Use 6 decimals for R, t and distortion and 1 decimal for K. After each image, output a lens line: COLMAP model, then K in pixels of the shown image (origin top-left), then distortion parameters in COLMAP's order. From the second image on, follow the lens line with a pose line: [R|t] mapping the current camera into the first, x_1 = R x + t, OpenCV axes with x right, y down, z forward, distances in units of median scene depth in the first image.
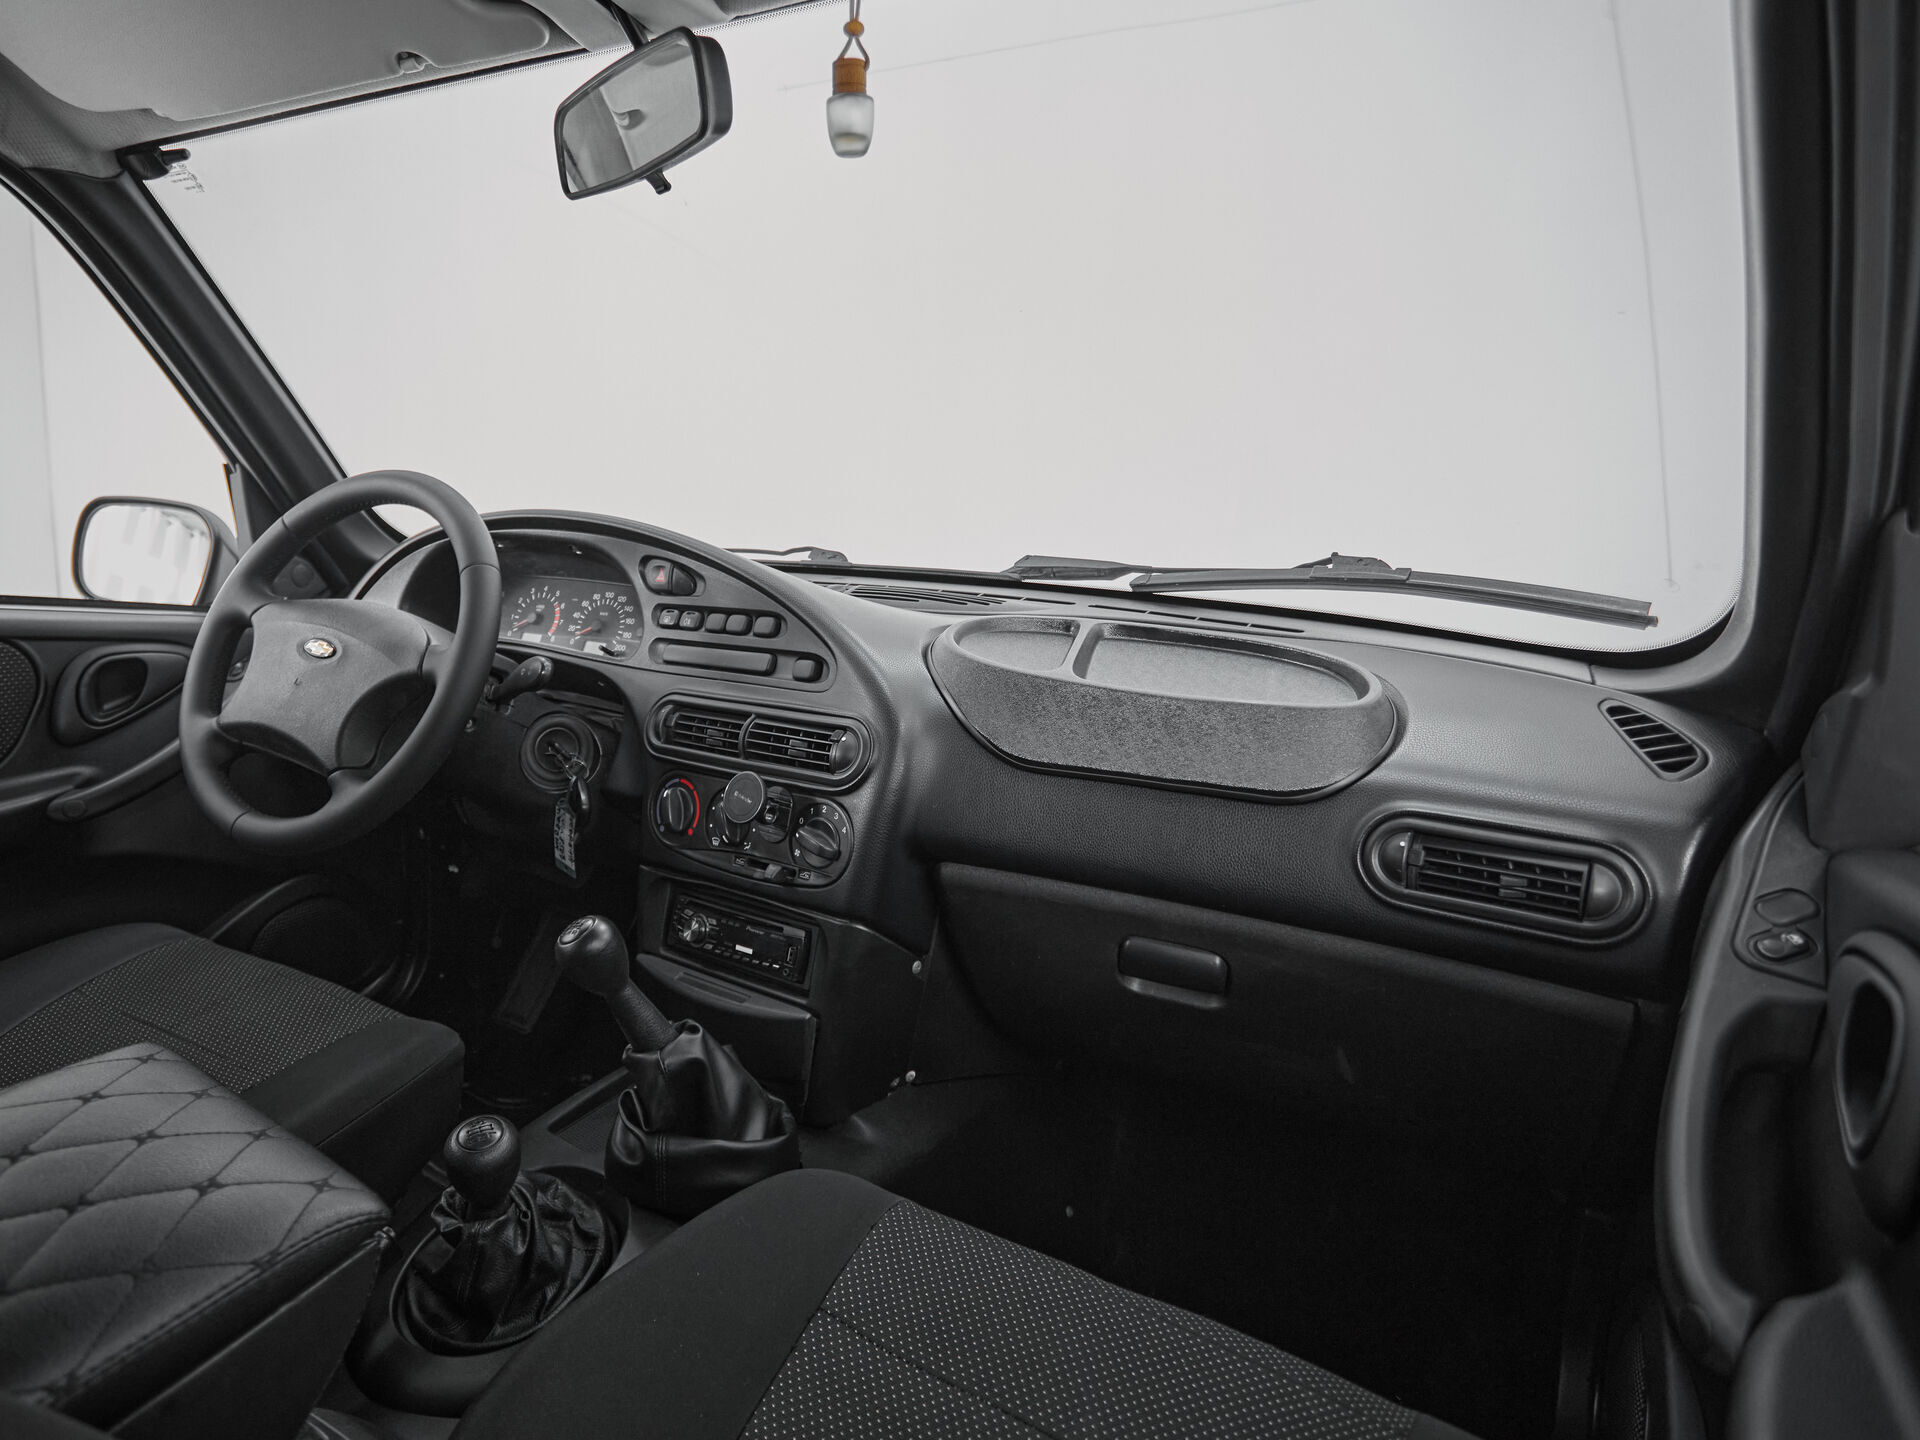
lens RADIAL K [[1045.2, 0, 847.7], [0, 1045.2, 707.6], [0, 0, 1]] dist [-0.002054, -0.000370]
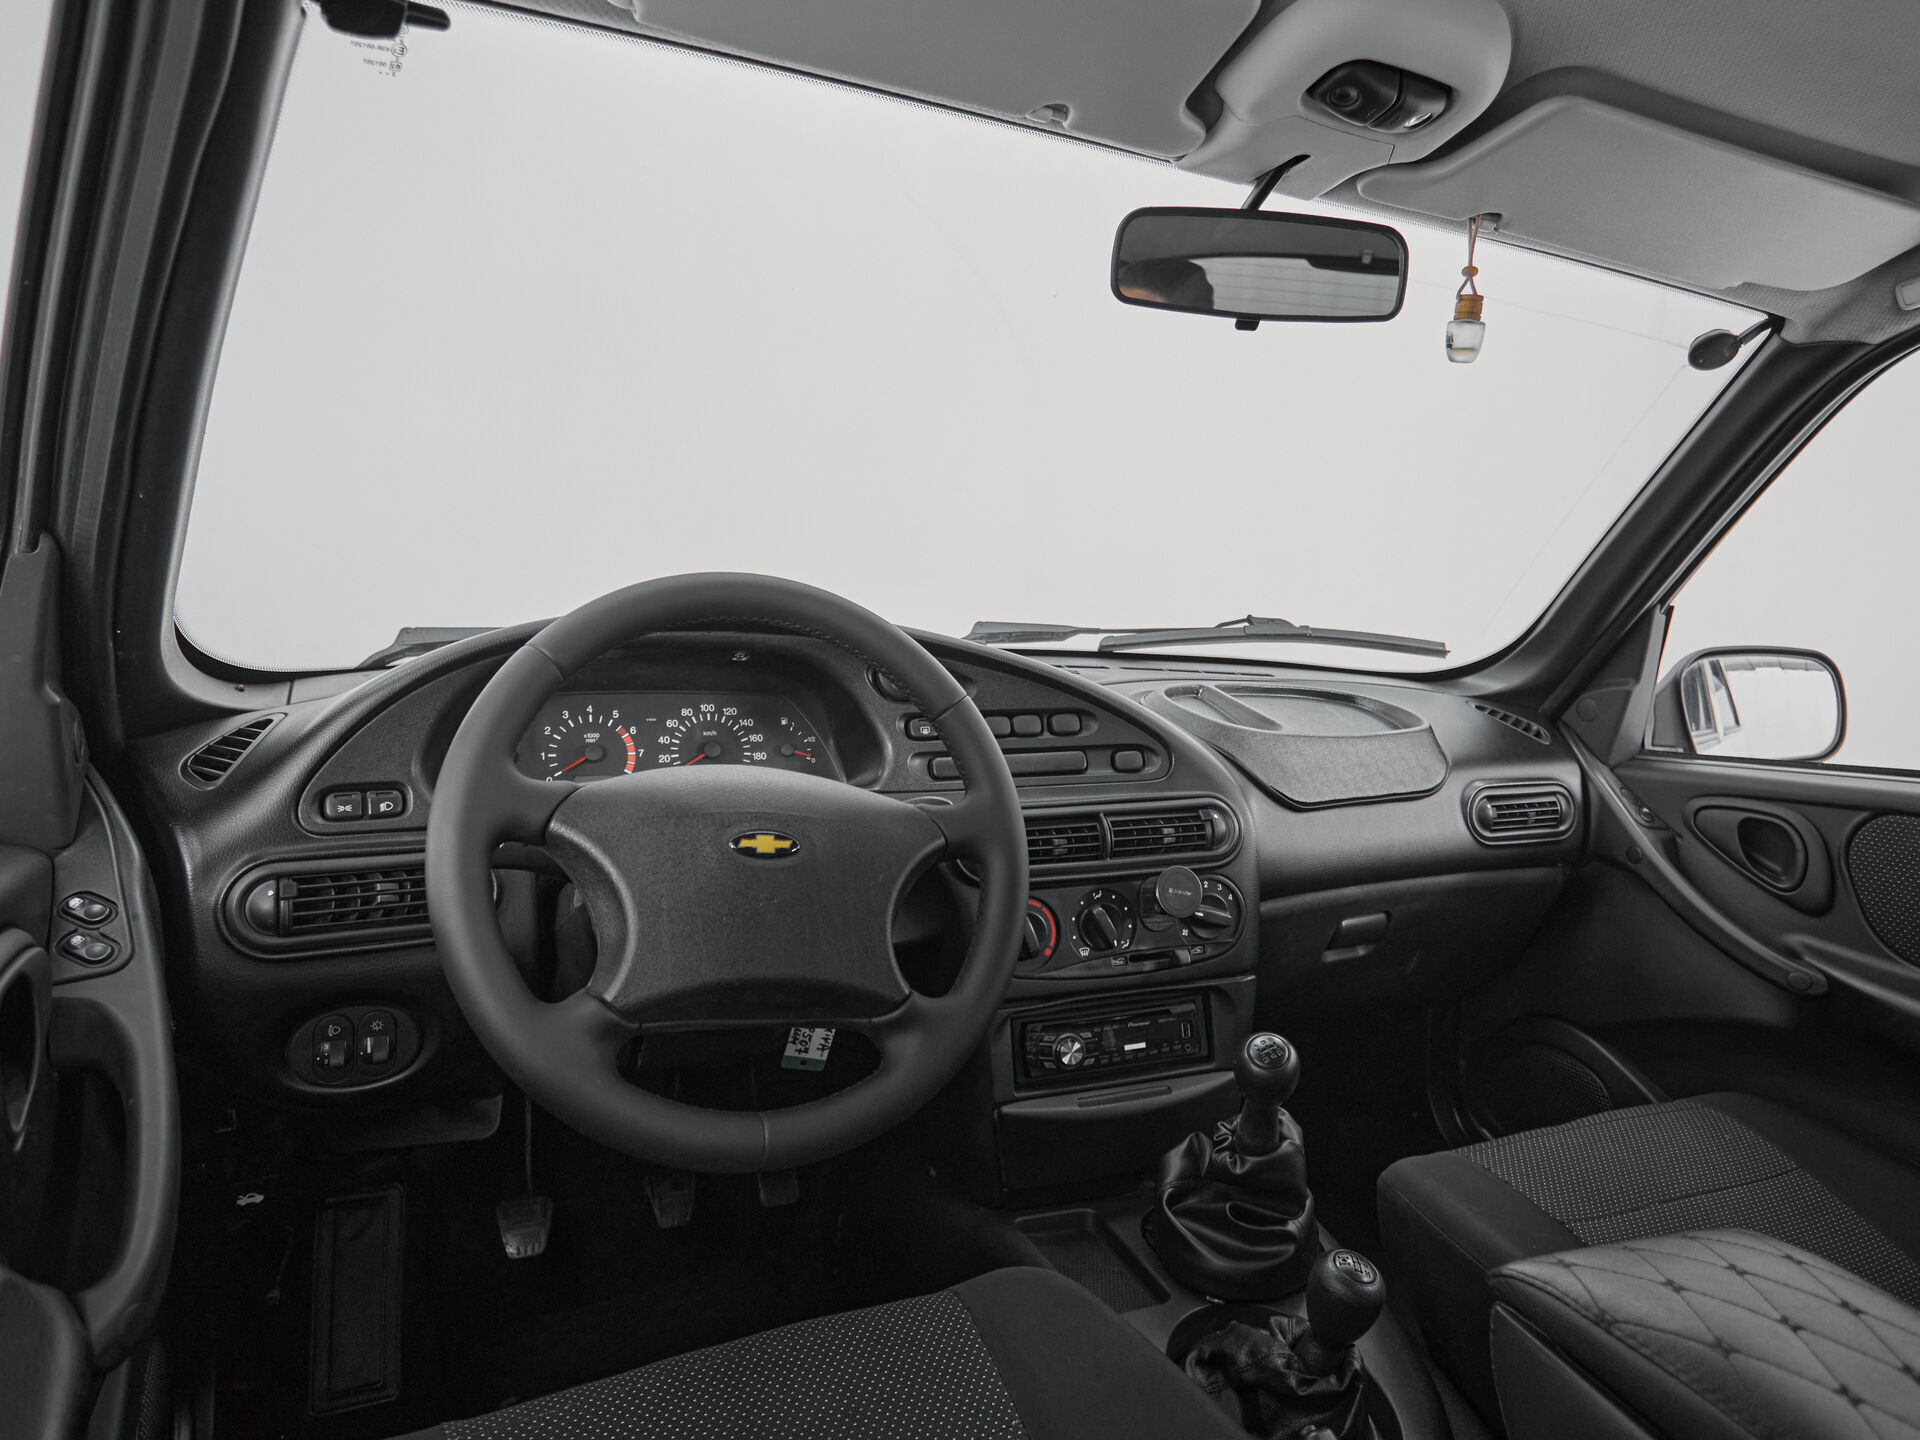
lens RADIAL K [[1148.7, 0, 958.6], [0, 1148.7, 686.5], [0, 0, 1]] dist [-0.001841, -0.000712]
pose [[0.576383, -0.107115, 0.810129, -1.008559], [0.124430, 0.991316, 0.042543, -0.171240], [-0.807651, 0.076283, 0.584706, 0.447198]]
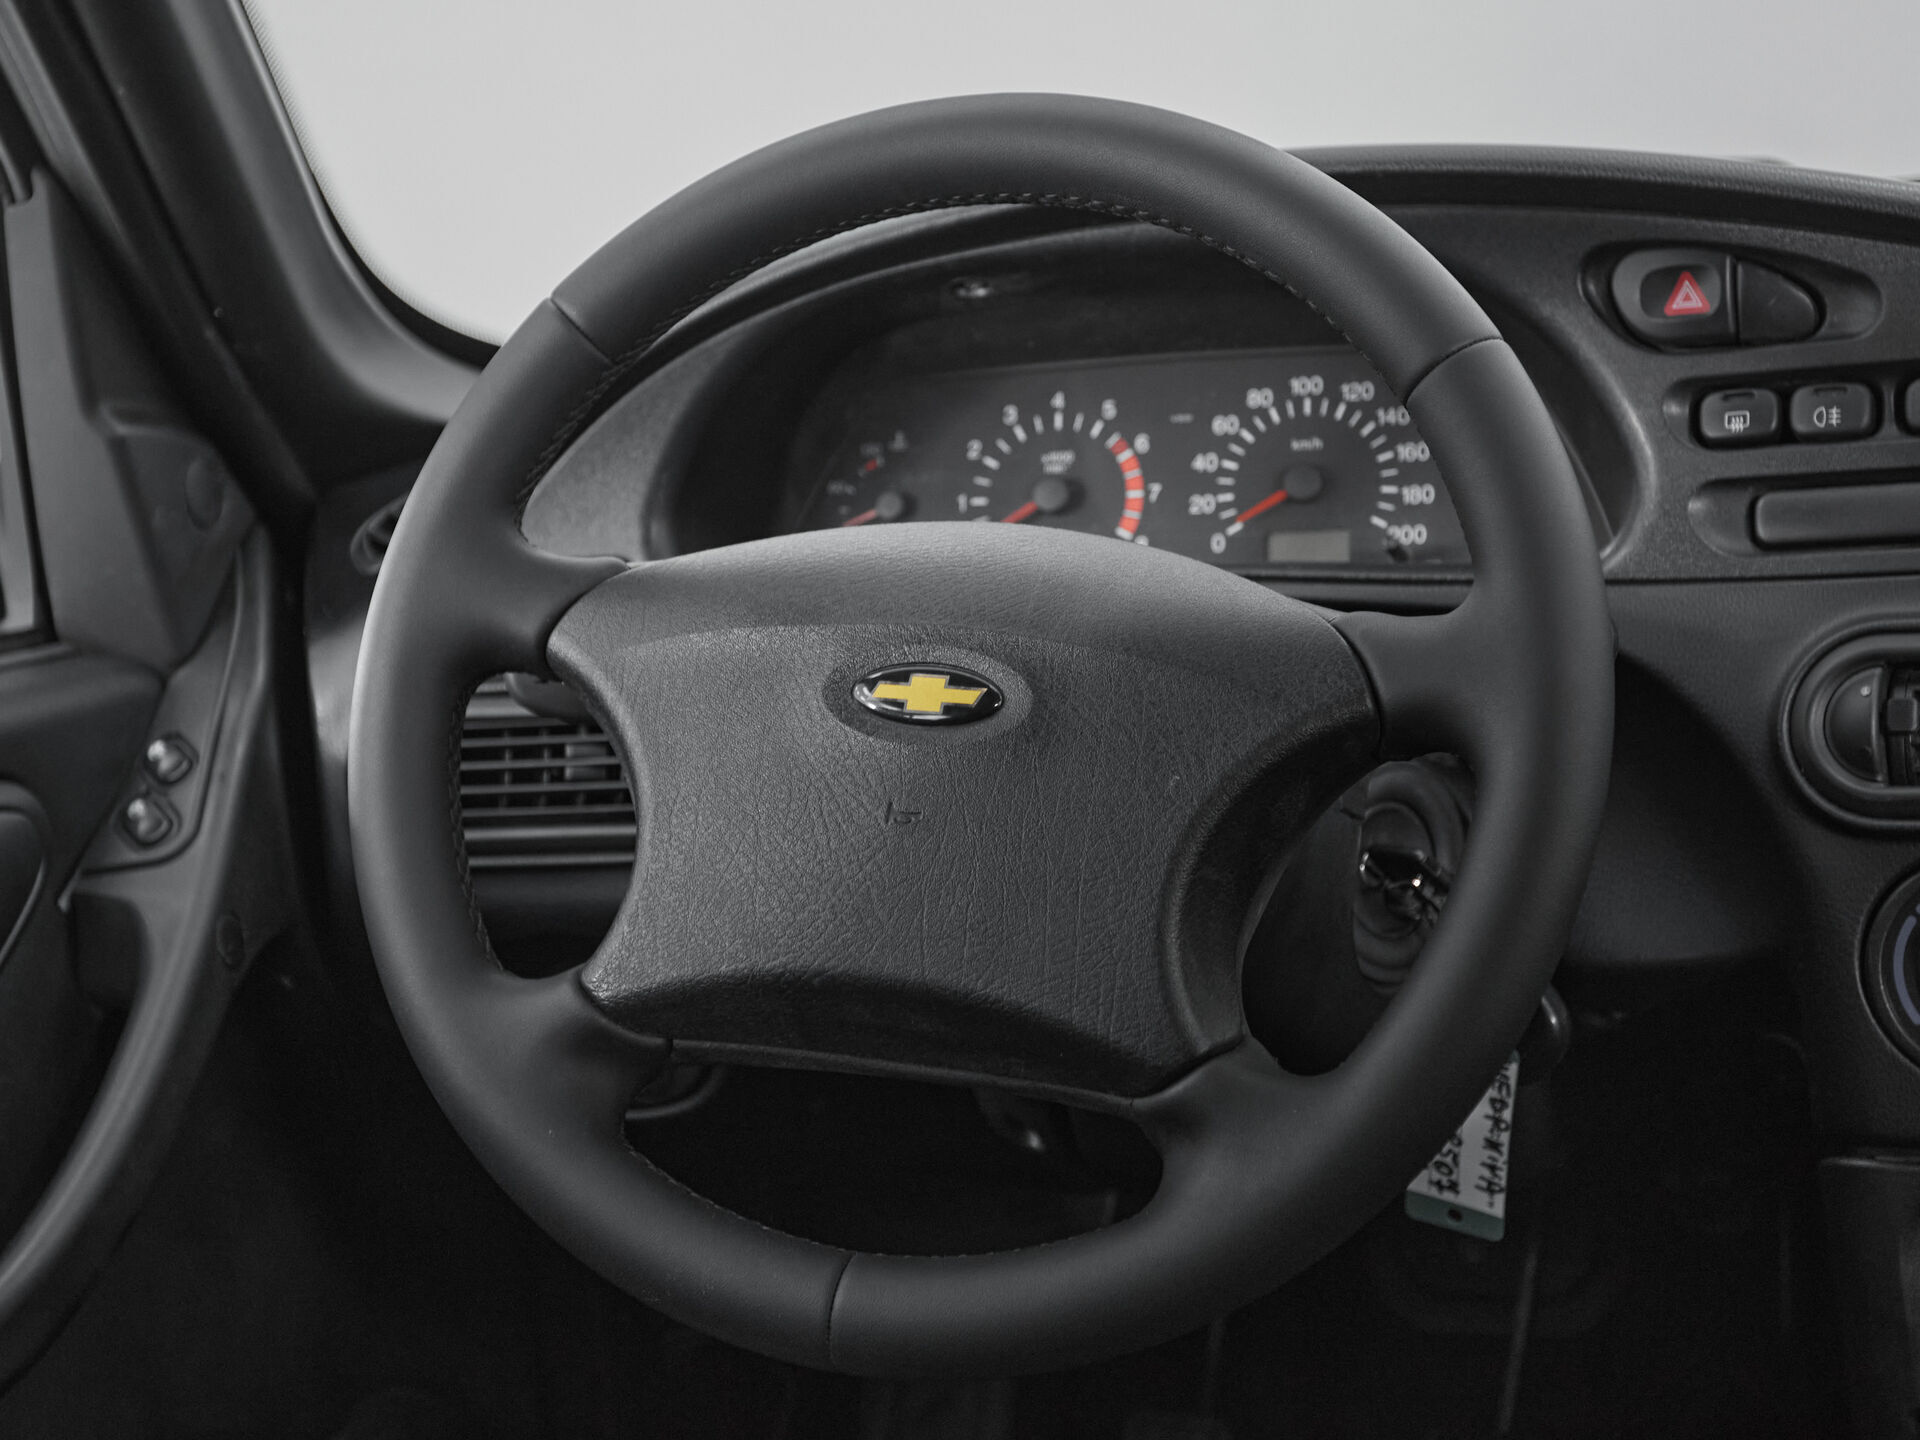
lens RADIAL K [[2822.0, 0, 1004.6], [0, 2822.0, 601.5], [0, 0, 1]] dist [0.013363, 0.036291]
pose [[0.968384, -0.180273, 0.172435, -0.613583], [0.179174, 0.983570, 0.022051, -0.097125], [-0.173577, 0.009542, 0.984774, 0.163689]]
